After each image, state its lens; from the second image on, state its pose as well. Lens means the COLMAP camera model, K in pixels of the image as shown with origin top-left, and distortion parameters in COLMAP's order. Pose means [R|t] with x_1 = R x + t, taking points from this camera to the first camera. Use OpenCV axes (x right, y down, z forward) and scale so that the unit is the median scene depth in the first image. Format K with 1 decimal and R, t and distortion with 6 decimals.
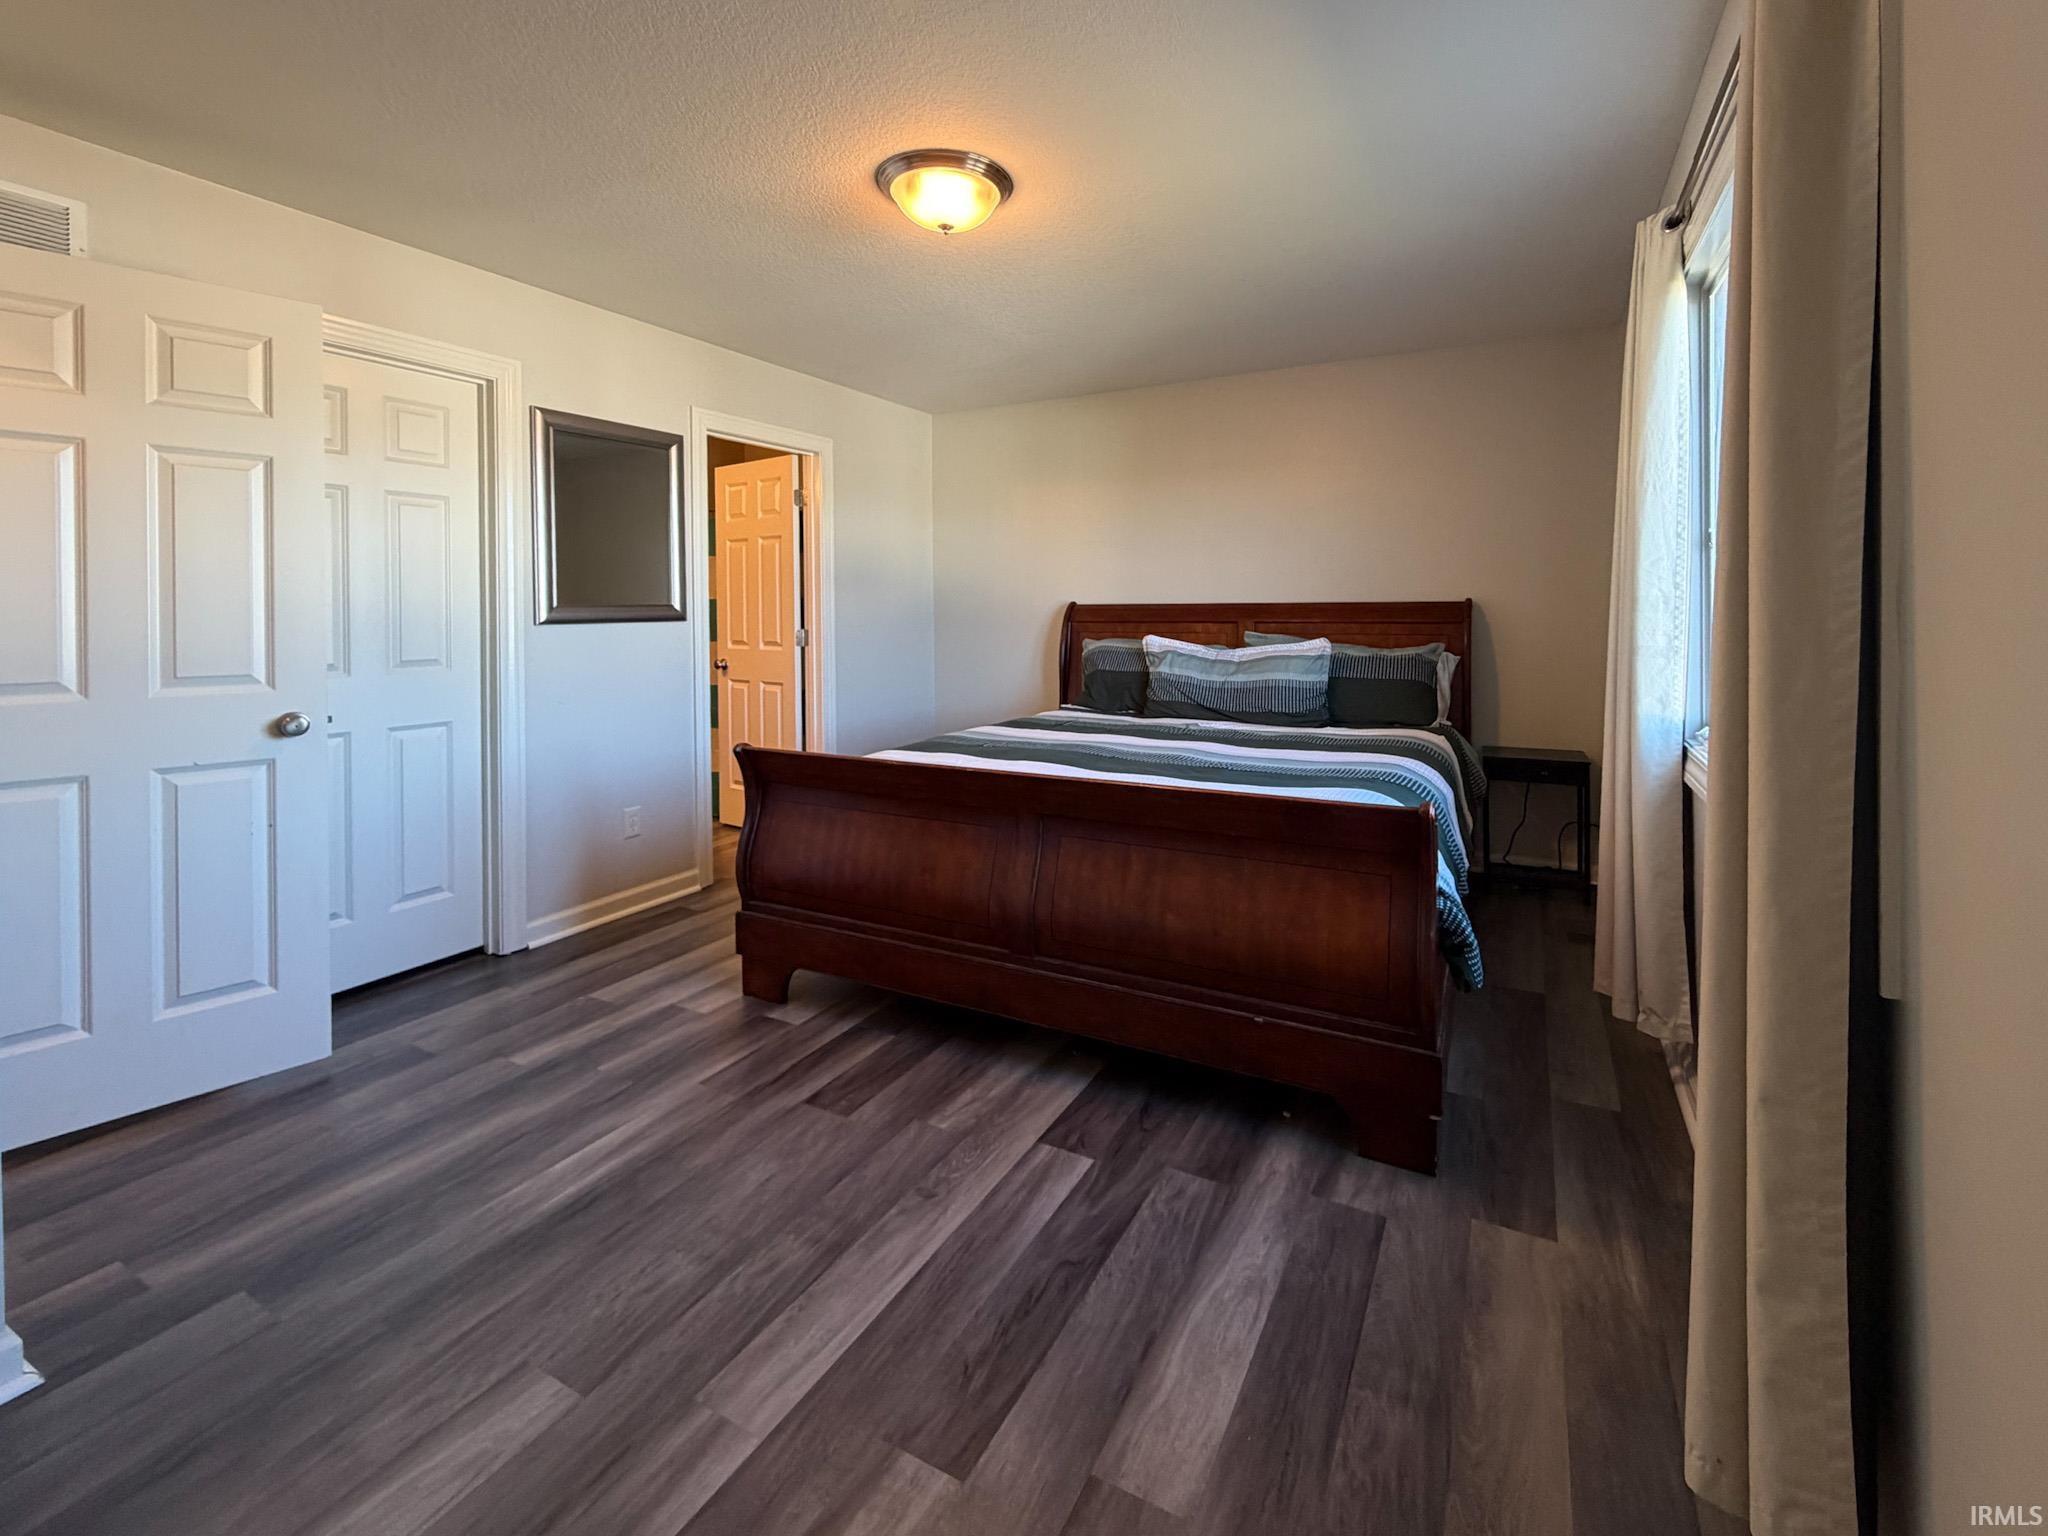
lens RADIAL K [[844.2, 0, 1118.4], [0, 844.2, 800.7], [0, 0, 1]] dist [0.016058, -0.000020]
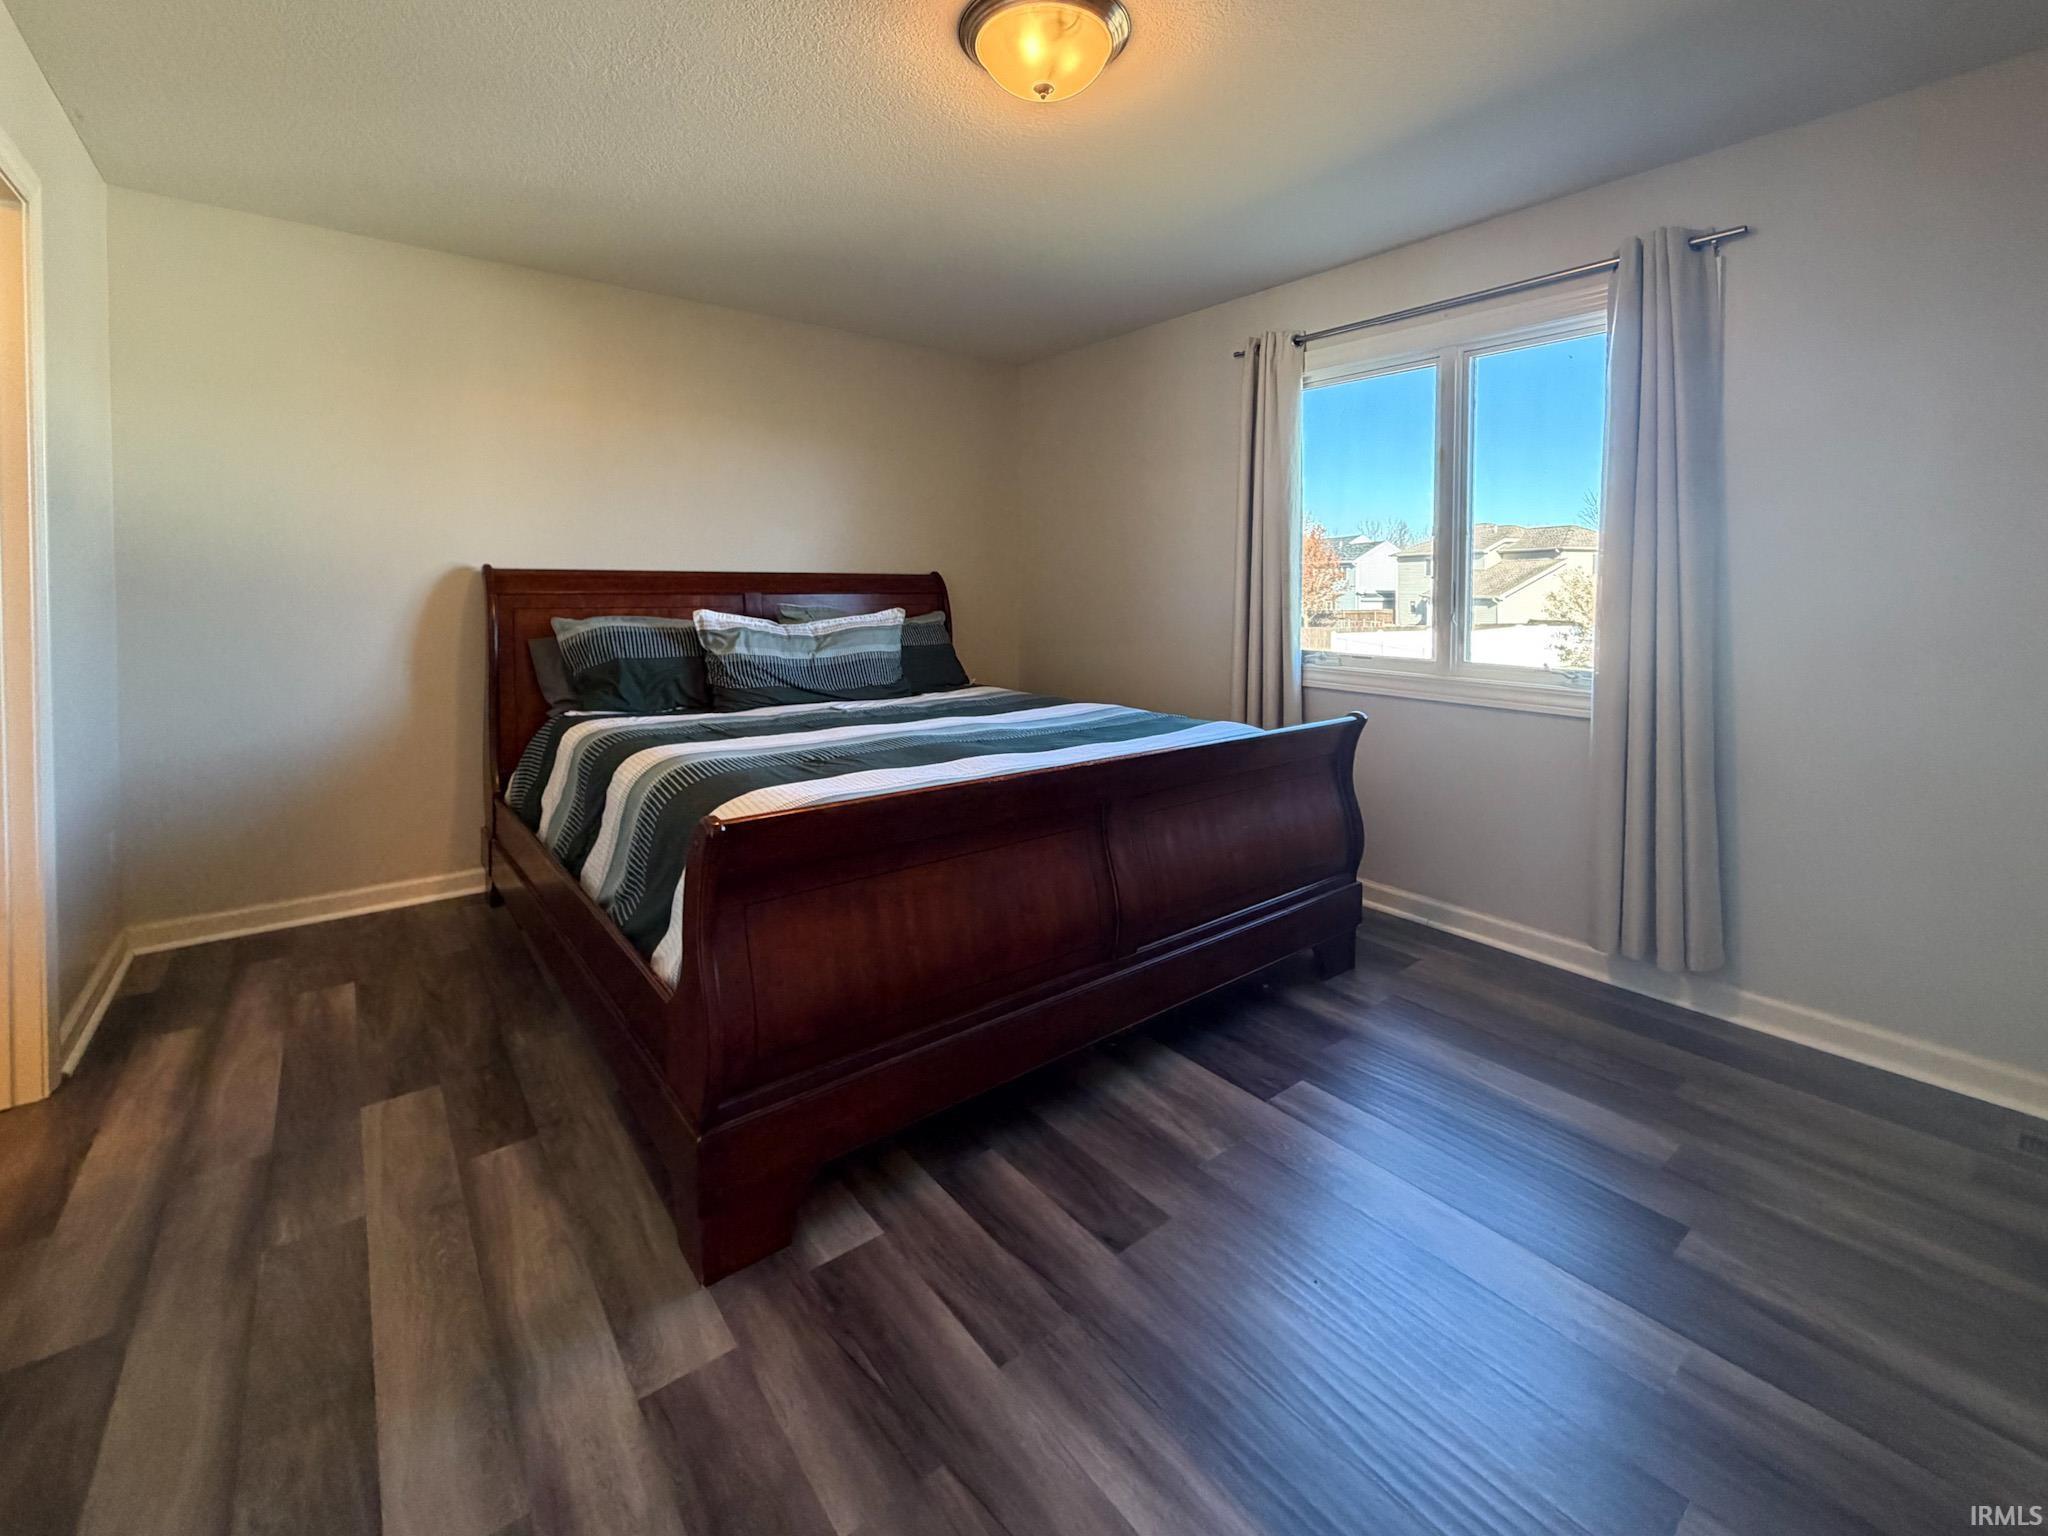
lens RADIAL K [[822.1, 0, 1020.5], [0, 822.1, 766.9], [0, 0, 1]] dist [-0.000358, 0.000159]
pose [[0.458942, -0.185419, 0.868903, -0.782737], [0.192254, 0.975535, 0.106628, -0.113967], [-0.867416, 0.118114, 0.483362, 0.571349]]
